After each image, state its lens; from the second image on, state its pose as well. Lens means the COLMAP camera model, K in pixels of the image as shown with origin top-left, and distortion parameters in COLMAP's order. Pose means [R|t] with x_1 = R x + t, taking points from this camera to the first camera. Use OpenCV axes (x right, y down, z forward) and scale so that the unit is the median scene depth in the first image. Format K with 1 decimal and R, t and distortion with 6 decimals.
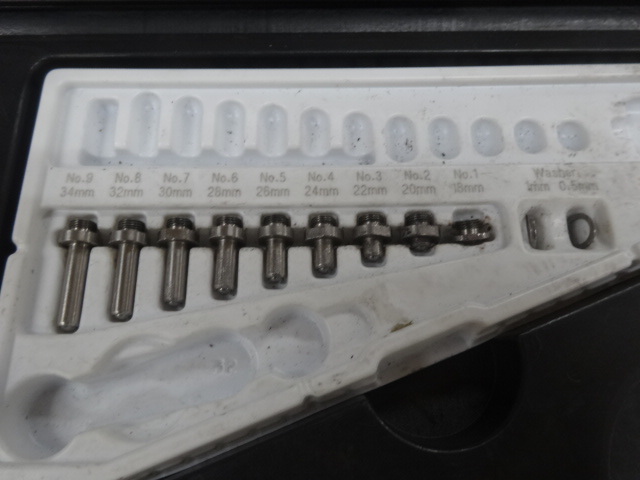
lens RADIAL K [[479.6, 0, 320.0], [0, 479.6, 240.0], [0, 0, 1]] dist [0.041619, -0.053071]
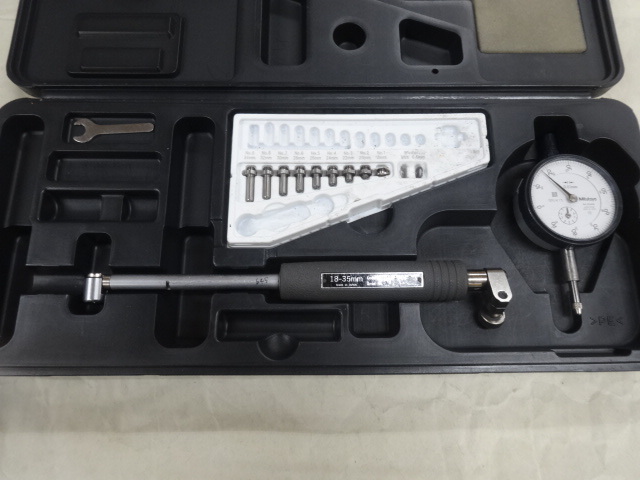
lens RADIAL K [[479.6, 0, 320.0], [0, 479.6, 240.0], [0, 0, 1]] dist [0.041619, -0.053071]
pose [[0.999908, 0.008562, 0.010485, -0.097691], [-0.008904, 0.999413, 0.033078, 0.304879], [-0.010196, -0.033168, 0.999398, -1.962260]]
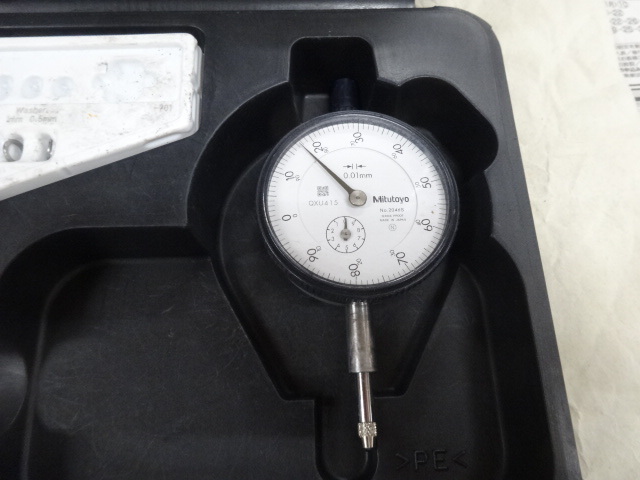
lens RADIAL K [[479.6, 0, 320.0], [0, 479.6, 240.0], [0, 0, 1]] dist [0.041619, -0.053071]
pose [[0.999912, -0.010223, 0.008450, 1.336206], [0.010265, 0.999935, -0.005036, 0.262777], [-0.008398, 0.005122, 0.999952, -0.440676]]
